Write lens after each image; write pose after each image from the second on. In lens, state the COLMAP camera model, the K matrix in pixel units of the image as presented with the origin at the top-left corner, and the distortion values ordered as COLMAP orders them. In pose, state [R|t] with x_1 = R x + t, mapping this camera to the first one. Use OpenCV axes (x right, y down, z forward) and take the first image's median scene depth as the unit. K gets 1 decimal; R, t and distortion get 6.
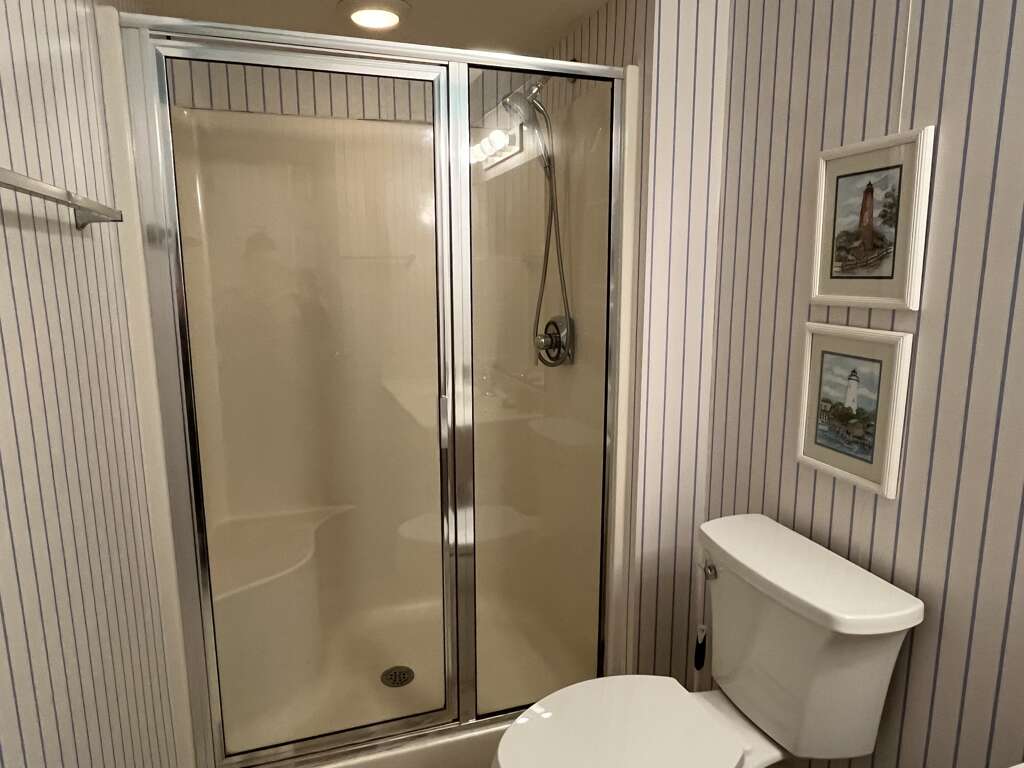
lens RADIAL K [[651.5, 0, 509.6], [0, 651.5, 385.5], [0, 0, 1]] dist [-0.002576, 0.001350]
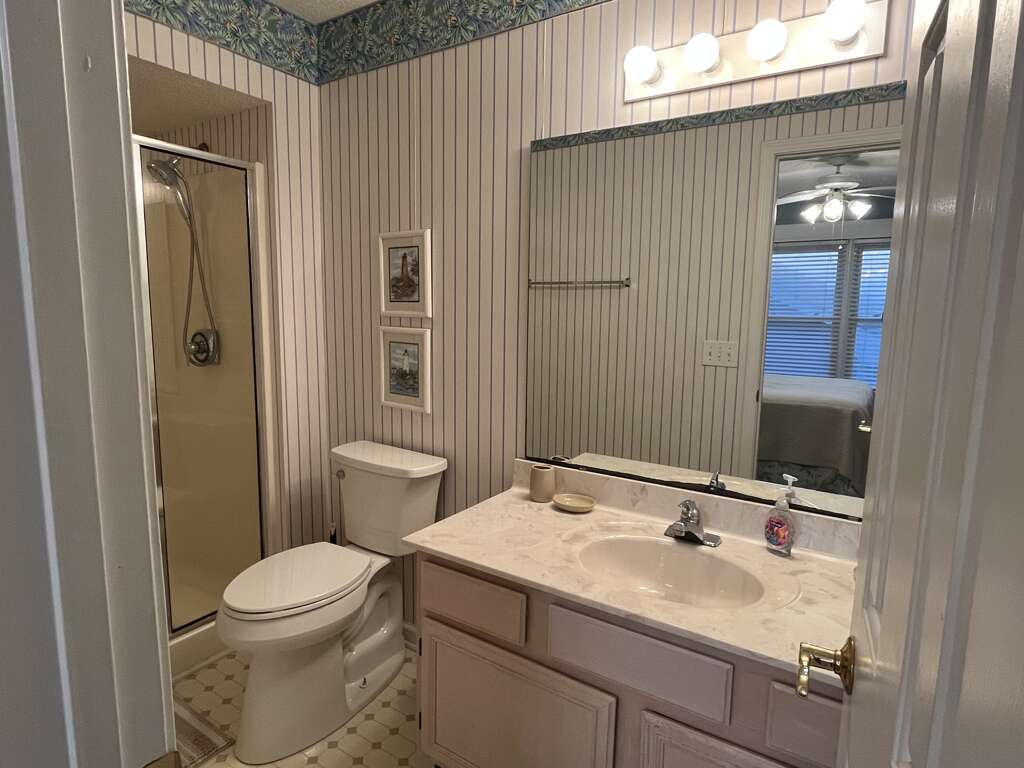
lens RADIAL K [[584.4, 0, 511.1], [0, 584.4, 385.8], [0, 0, 1]] dist [-0.007574, -0.000295]
pose [[0.776247, -0.069336, 0.626604, -0.308326], [0.090471, 0.995897, -0.001877, 0.111329], [-0.623903, 0.058147, 0.779335, -0.514704]]
